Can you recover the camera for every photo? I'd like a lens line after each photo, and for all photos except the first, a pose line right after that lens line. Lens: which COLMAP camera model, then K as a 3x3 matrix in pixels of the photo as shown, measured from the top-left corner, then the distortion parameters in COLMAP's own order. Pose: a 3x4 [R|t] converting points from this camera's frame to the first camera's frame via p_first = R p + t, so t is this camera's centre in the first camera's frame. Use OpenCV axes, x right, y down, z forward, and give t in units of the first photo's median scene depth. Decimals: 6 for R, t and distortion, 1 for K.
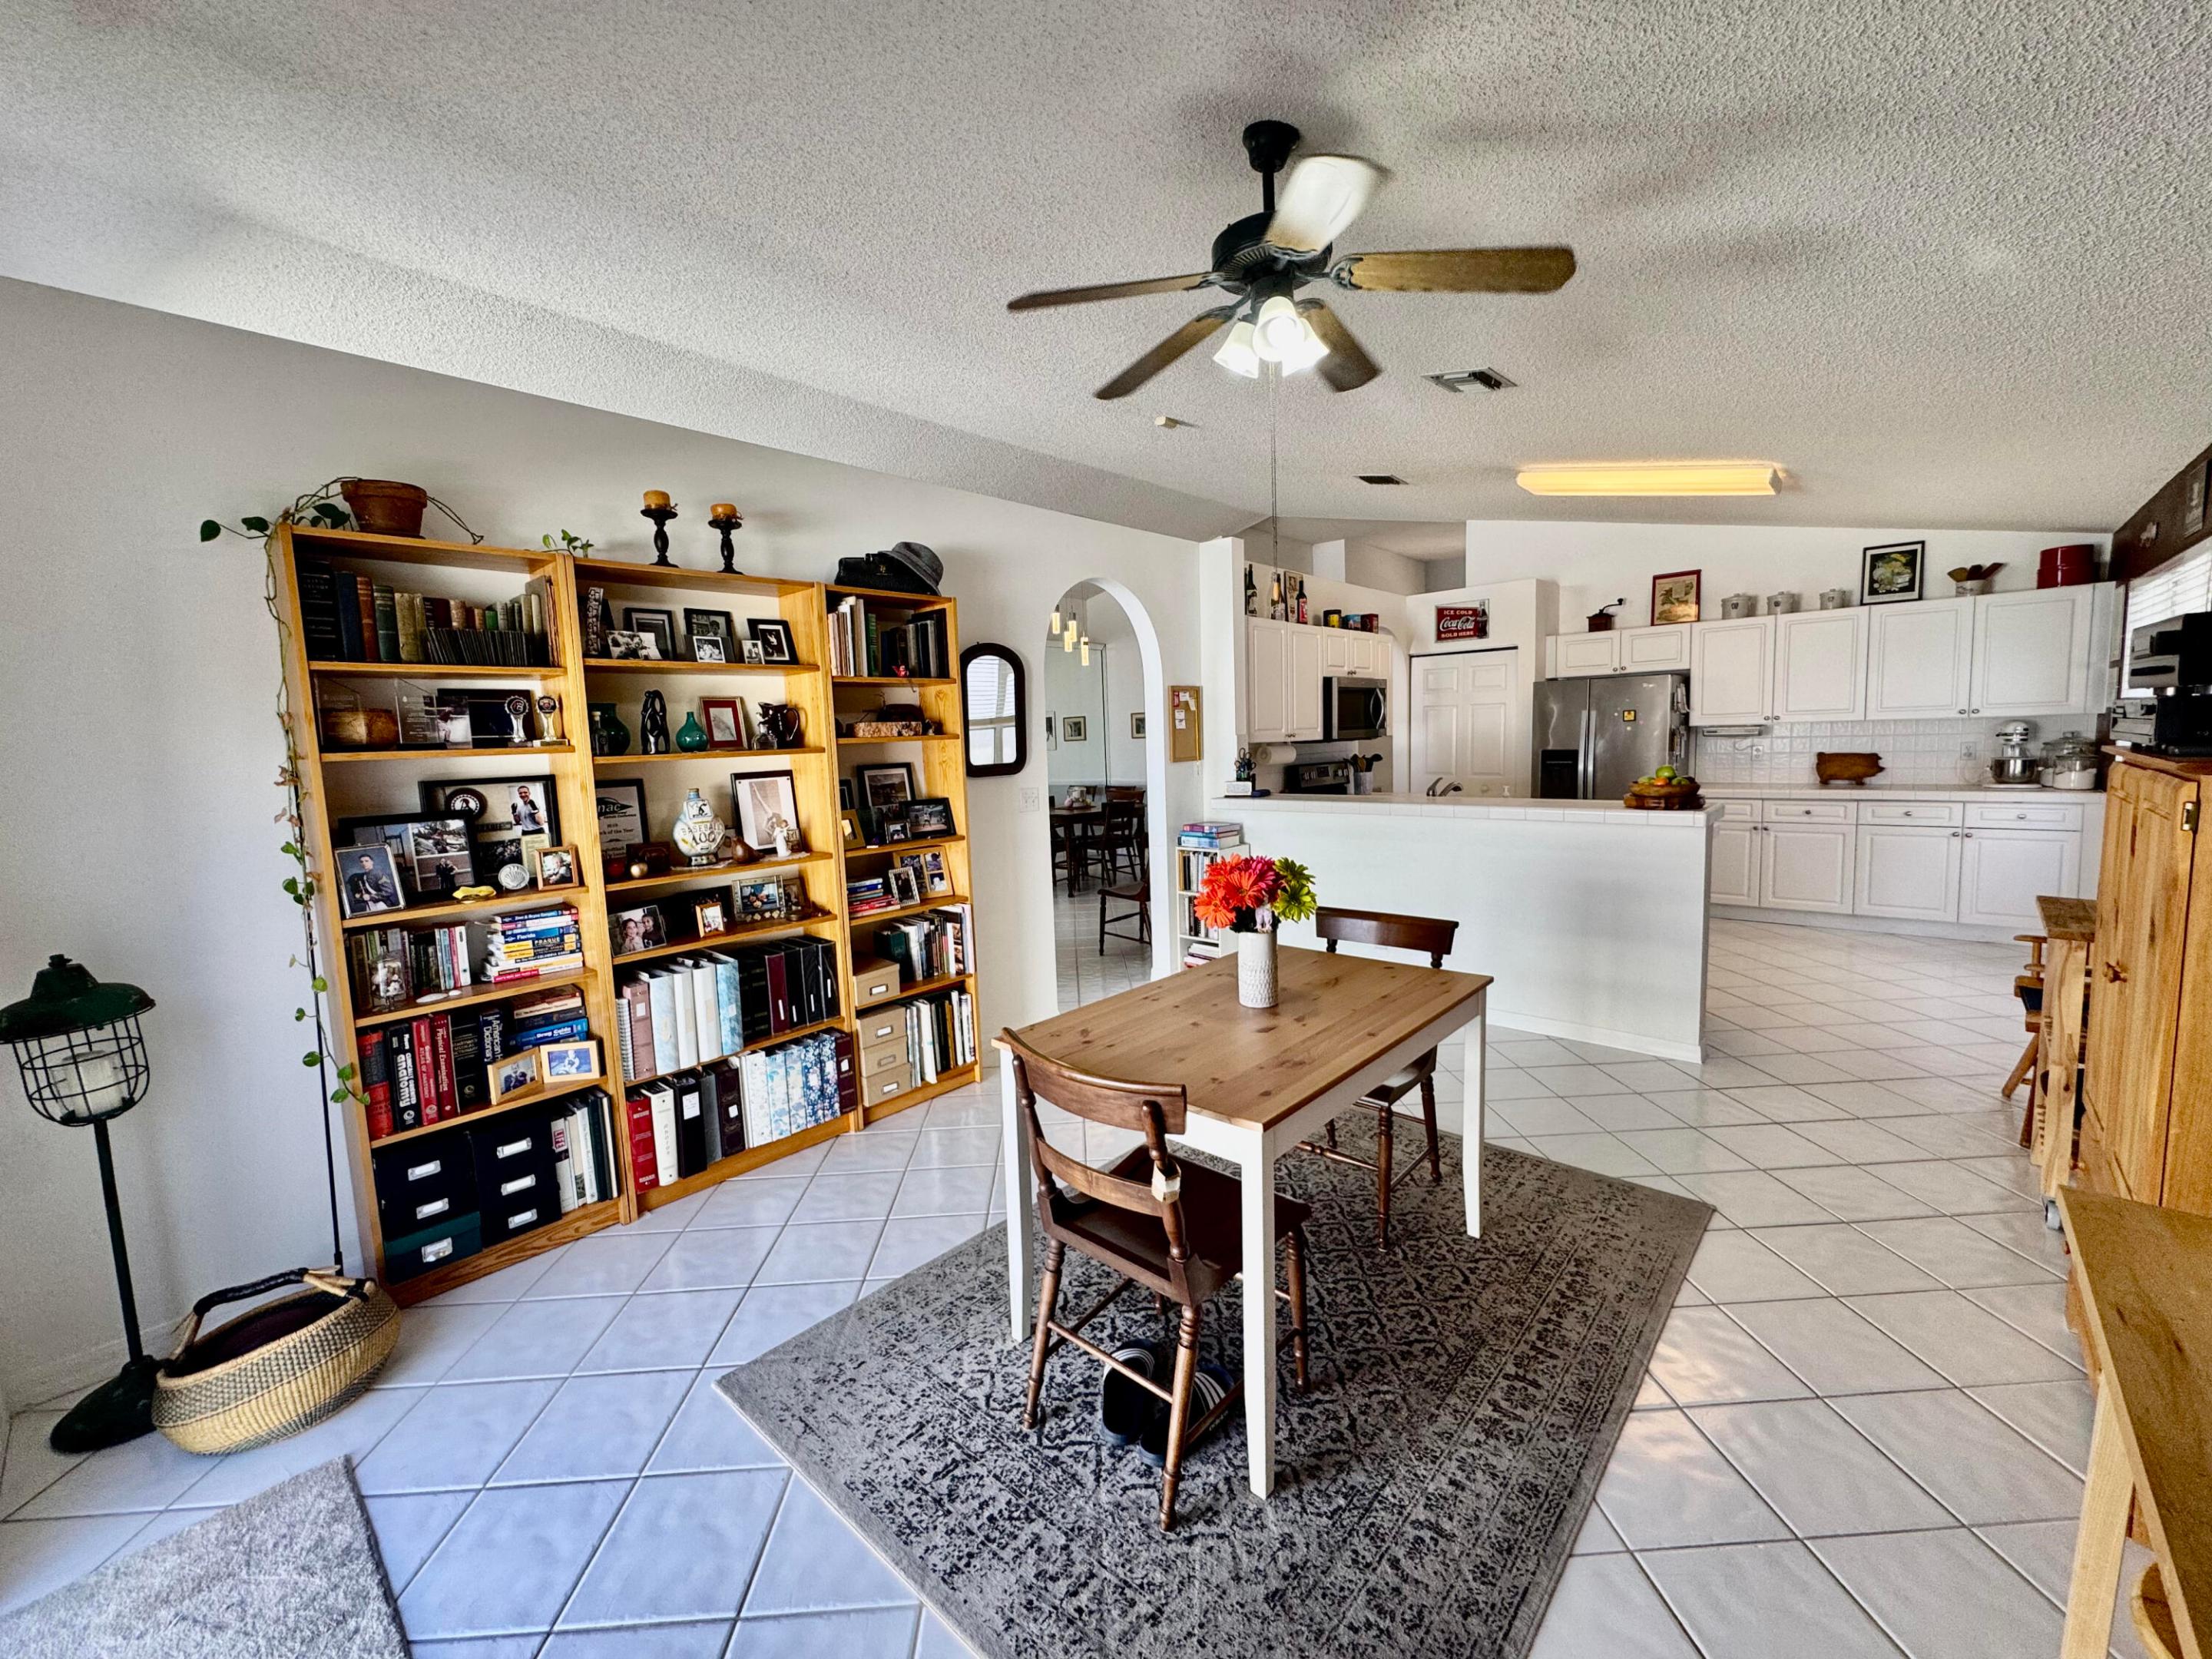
lens RADIAL K [[884.7, 0, 1111.2], [0, 884.7, 828.0], [0, 0, 1]] dist [-0.001458, 0.000099]
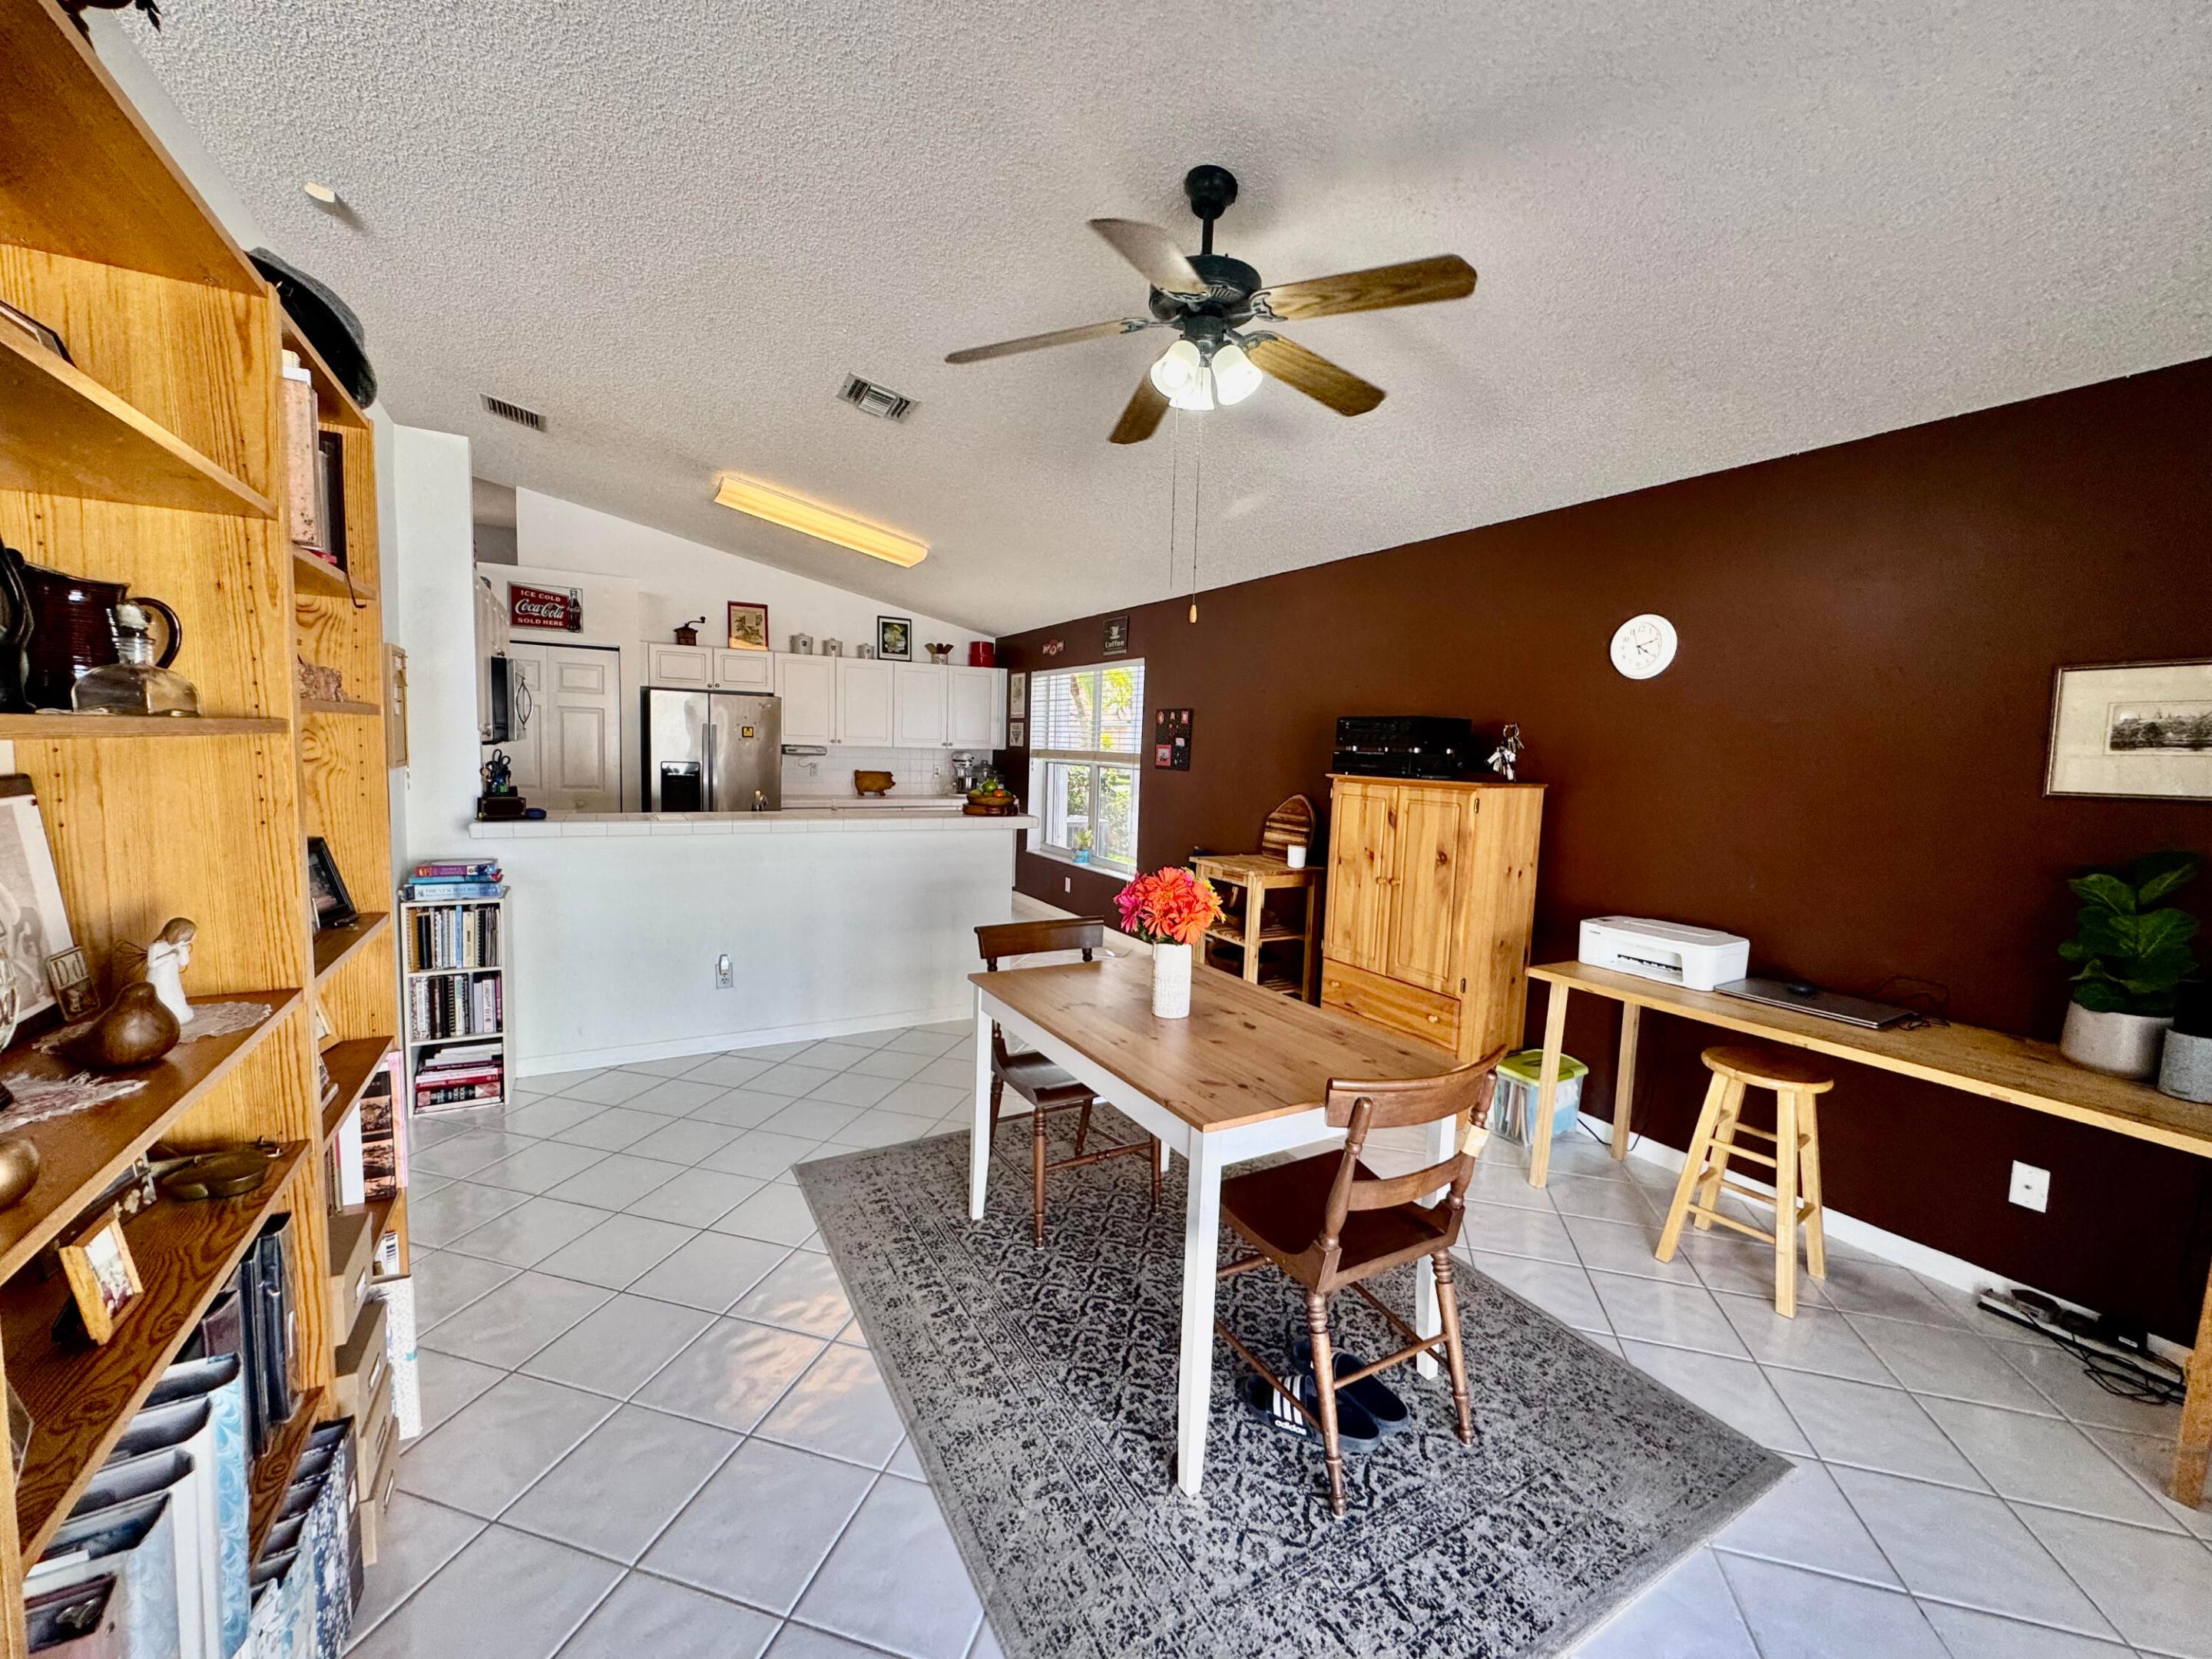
lens RADIAL K [[884.7, 0, 1101.8], [0, 884.7, 829.1], [0, 0, 1]] dist [-0.001458, 0.000099]
pose [[0.306201, -0.043984, 0.950950, -0.560136], [0.056165, 0.998027, 0.028076, -0.031763], [-0.950309, 0.044813, 0.308067, 0.519885]]
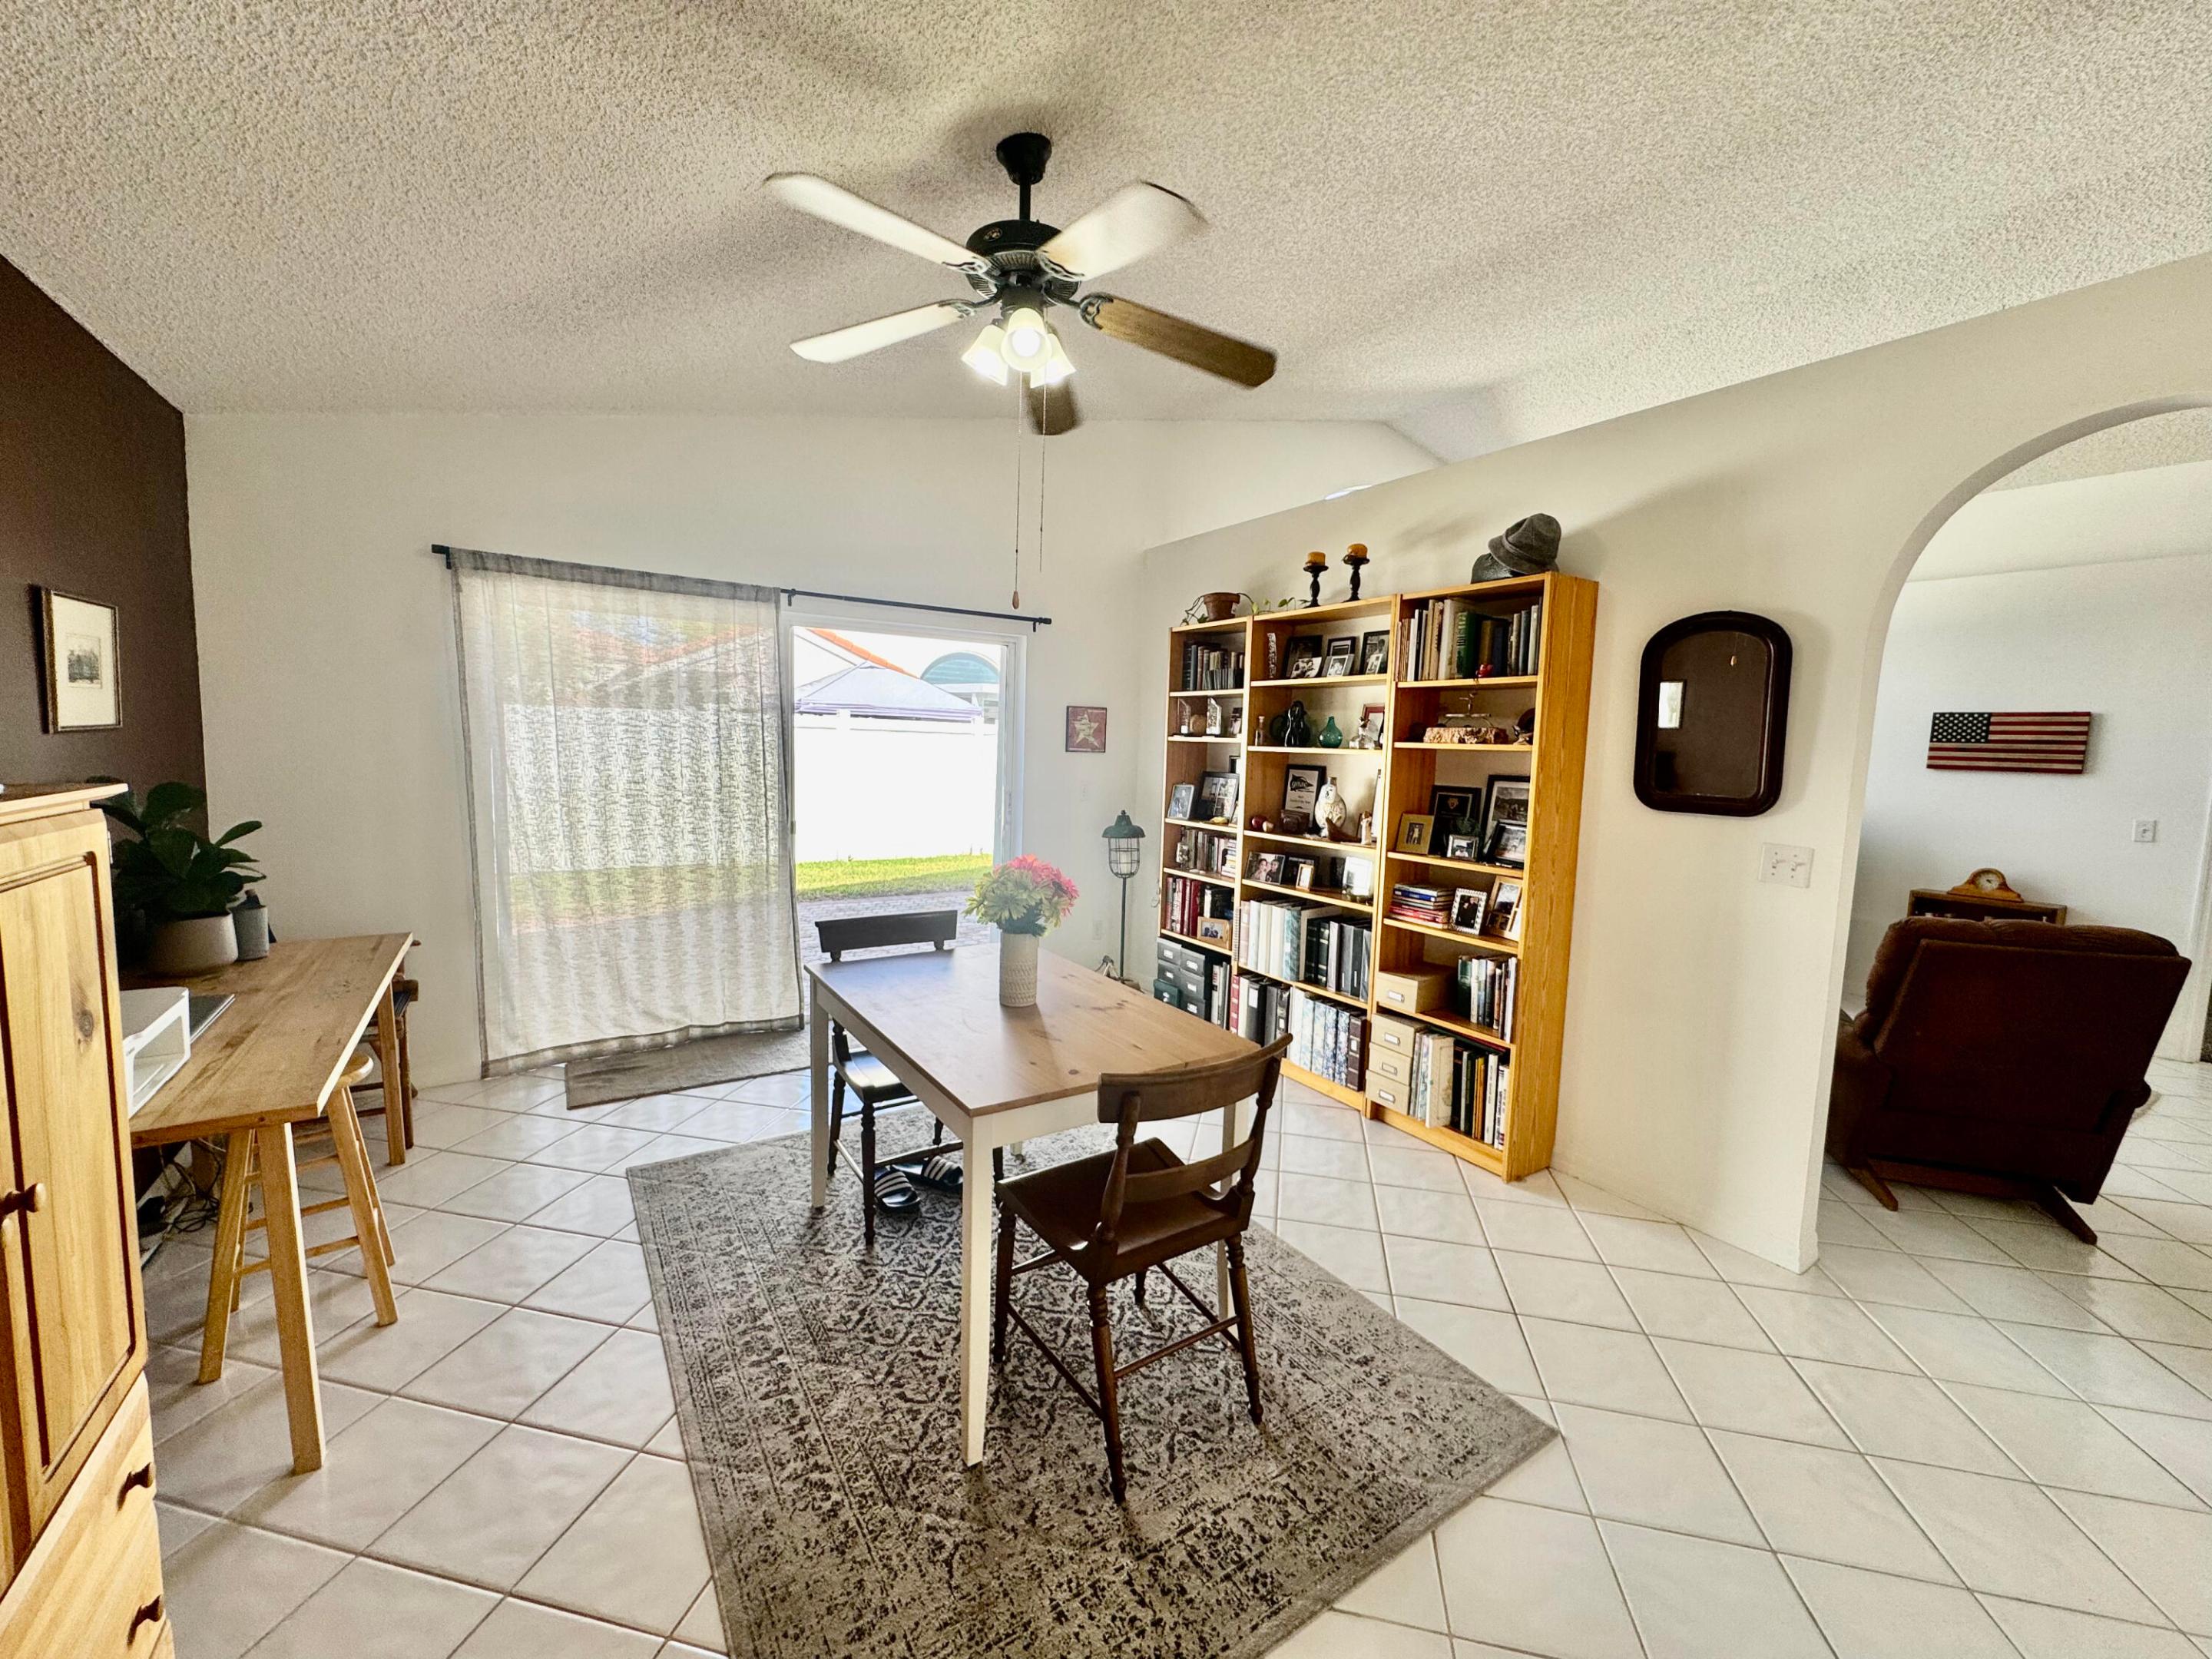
lens RADIAL K [[884.7, 0, 1103.8], [0, 884.7, 831.5], [0, 0, 1]] dist [-0.001458, 0.000099]
pose [[-0.261875, 0.129955, -0.956312, 0.763689], [-0.121001, 0.978653, 0.166125, -0.126371], [0.957486, 0.159219, -0.240560, 0.913069]]
